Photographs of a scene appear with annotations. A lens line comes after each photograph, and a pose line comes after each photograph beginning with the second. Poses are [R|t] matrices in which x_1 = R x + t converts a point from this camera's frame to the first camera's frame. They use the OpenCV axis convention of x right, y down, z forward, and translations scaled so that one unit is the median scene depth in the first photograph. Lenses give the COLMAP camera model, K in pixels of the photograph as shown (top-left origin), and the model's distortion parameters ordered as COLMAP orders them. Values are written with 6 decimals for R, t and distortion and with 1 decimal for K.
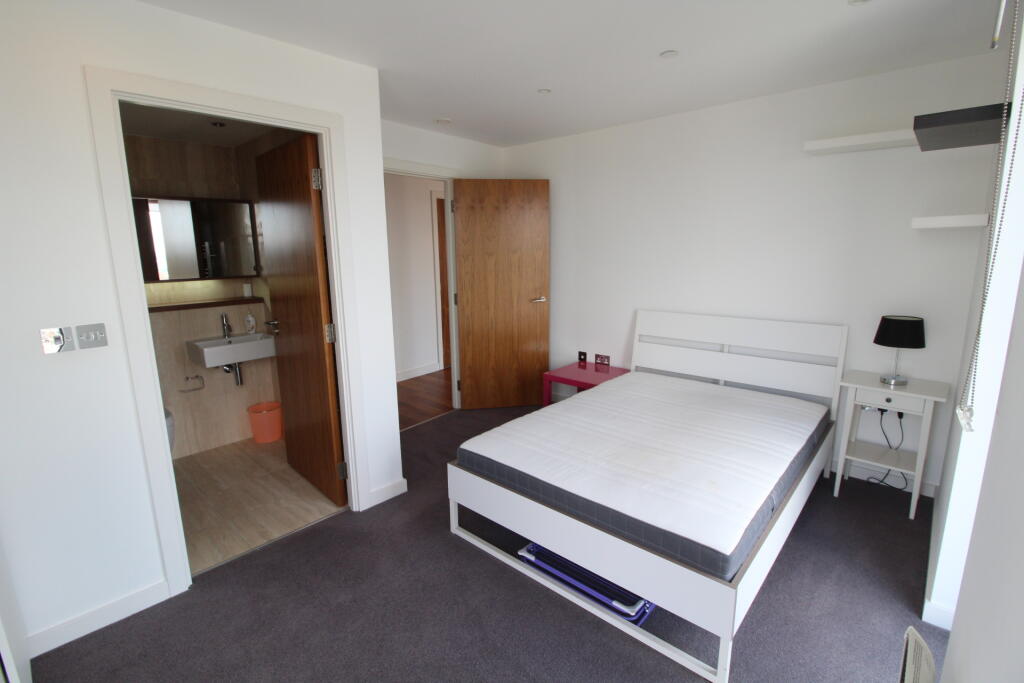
lens RADIAL K [[473.0, 0, 508.1], [0, 473.0, 337.7], [0, 0, 1]] dist [-0.027647, -0.000199]
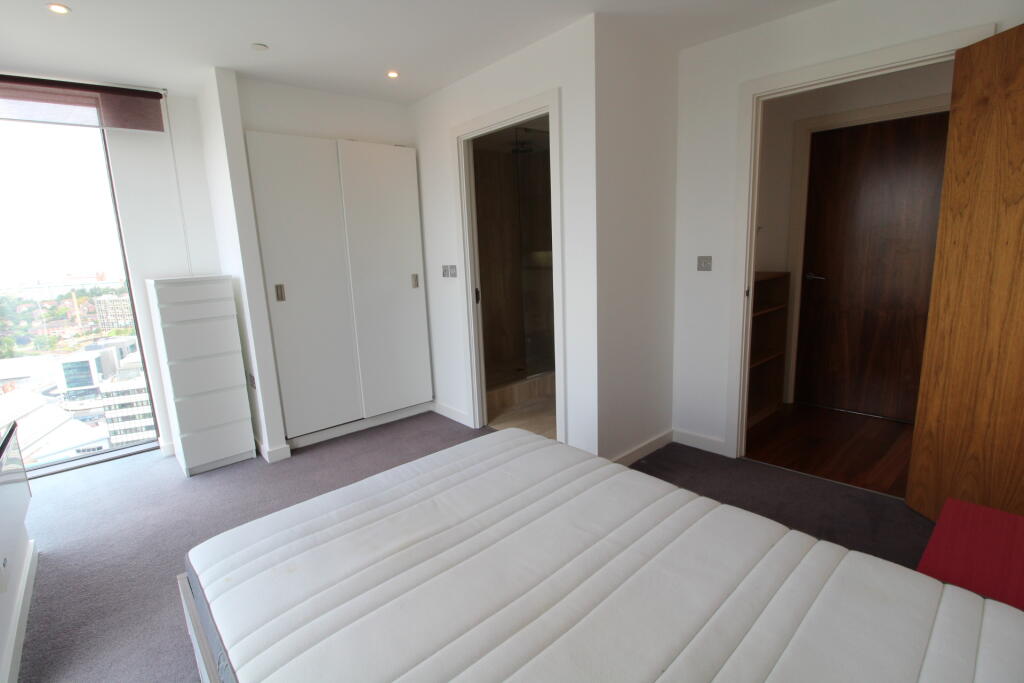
lens RADIAL K [[473.0, 0, 508.1], [0, 473.0, 337.7], [0, 0, 1]] dist [-0.027647, -0.000199]
pose [[-0.105908, 0.201850, -0.973673, 0.452650], [-0.140364, 0.966341, 0.215598, -0.082835], [0.984419, 0.159502, -0.074011, 0.608420]]
